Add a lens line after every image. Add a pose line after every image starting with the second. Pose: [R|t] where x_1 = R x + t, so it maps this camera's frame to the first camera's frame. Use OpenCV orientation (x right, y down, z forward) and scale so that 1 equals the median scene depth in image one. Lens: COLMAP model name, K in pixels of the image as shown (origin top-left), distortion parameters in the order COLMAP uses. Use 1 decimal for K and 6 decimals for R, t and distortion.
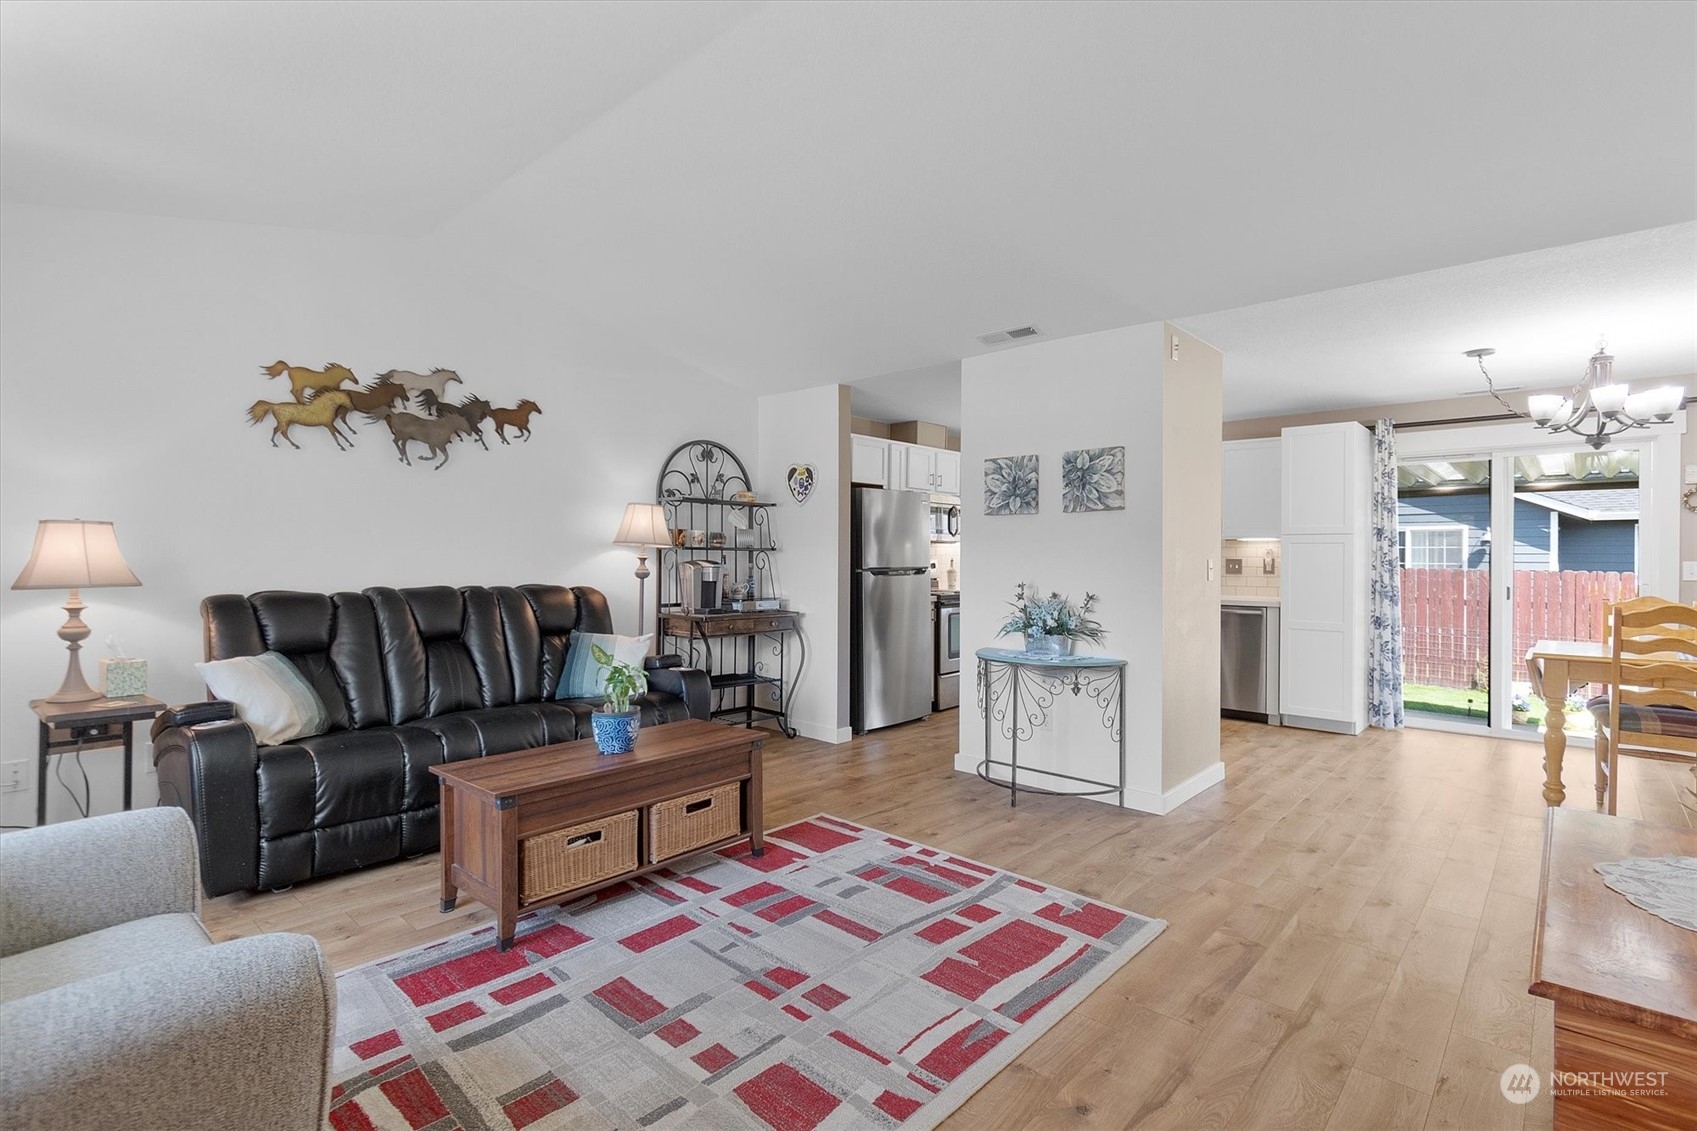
lens RADIAL K [[797.2, 0, 852.1], [0, 797.2, 561.8], [0, 0, 1]] dist [-0.002102, 0.000214]
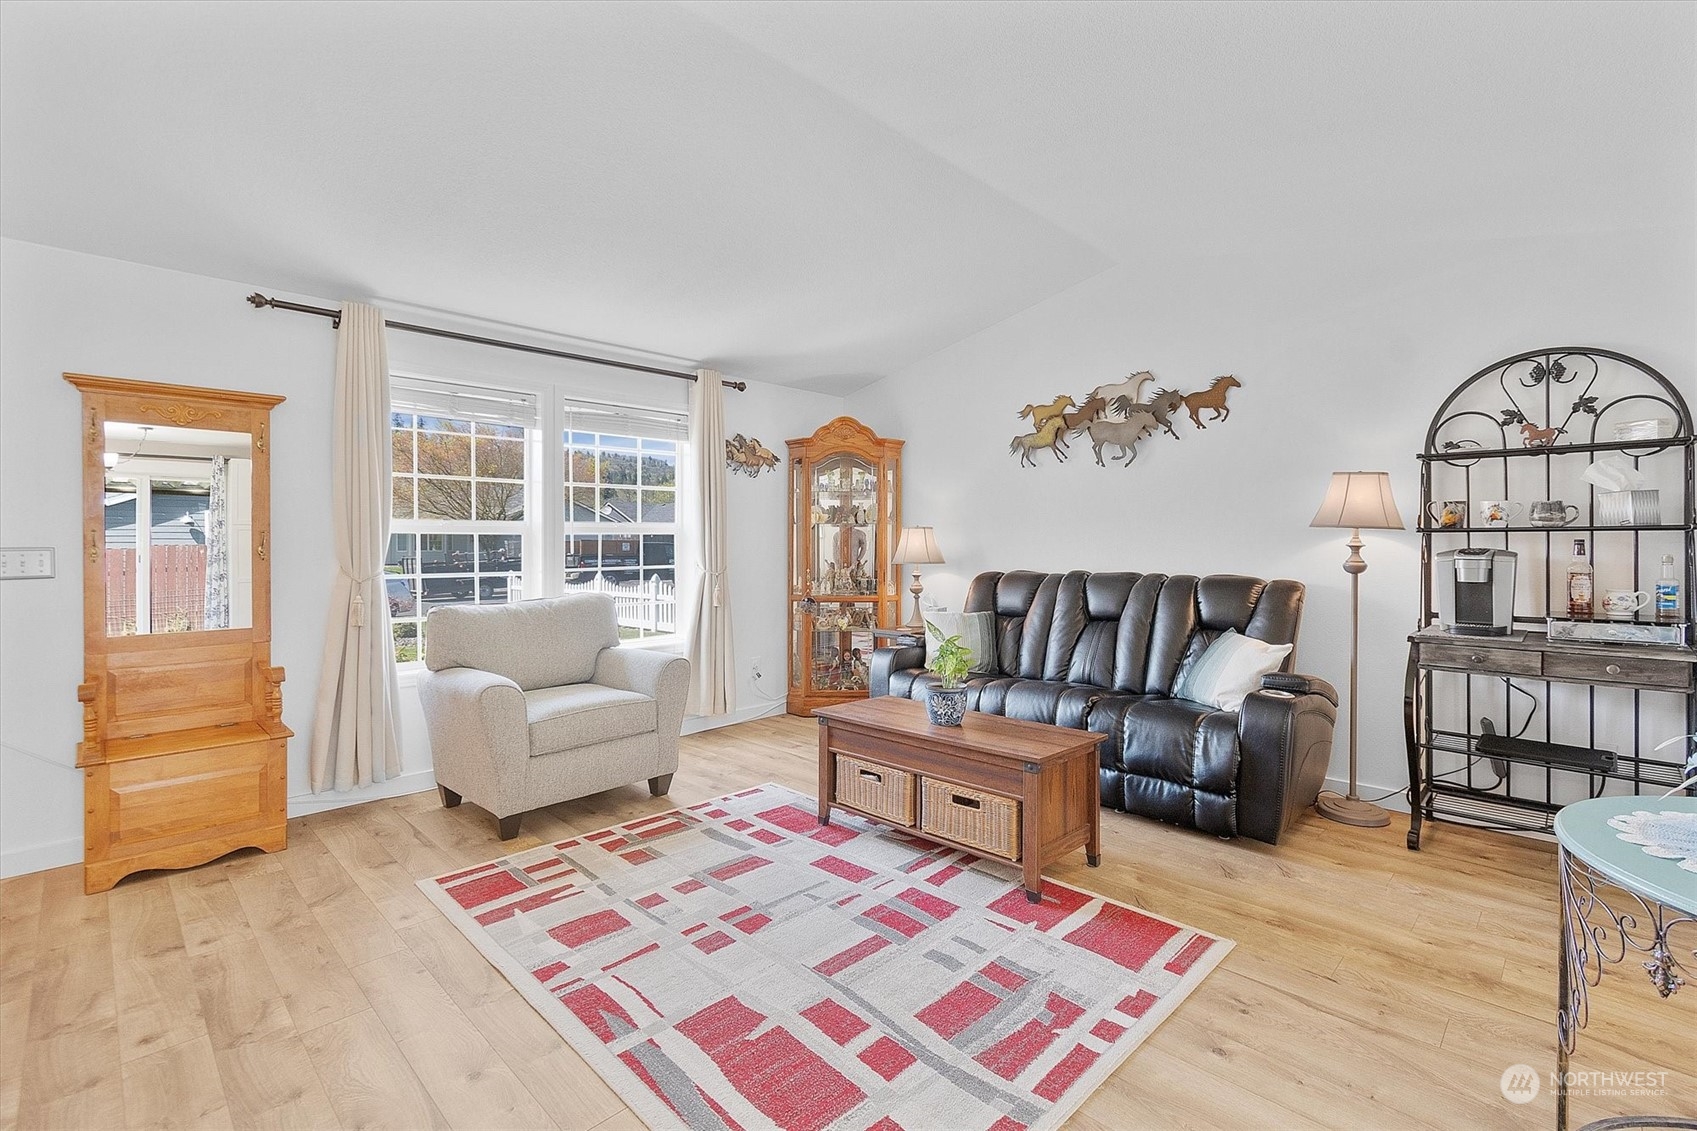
lens RADIAL K [[760.4, 0, 847.7], [0, 760.4, 552.6], [0, 0, 1]] dist [0.004543, 0.000732]
pose [[-0.044549, 0.003021, -0.999003, 0.736959], [-0.002092, 0.999993, 0.003117, 0.000385], [0.999005, 0.002229, -0.044543, 0.894354]]
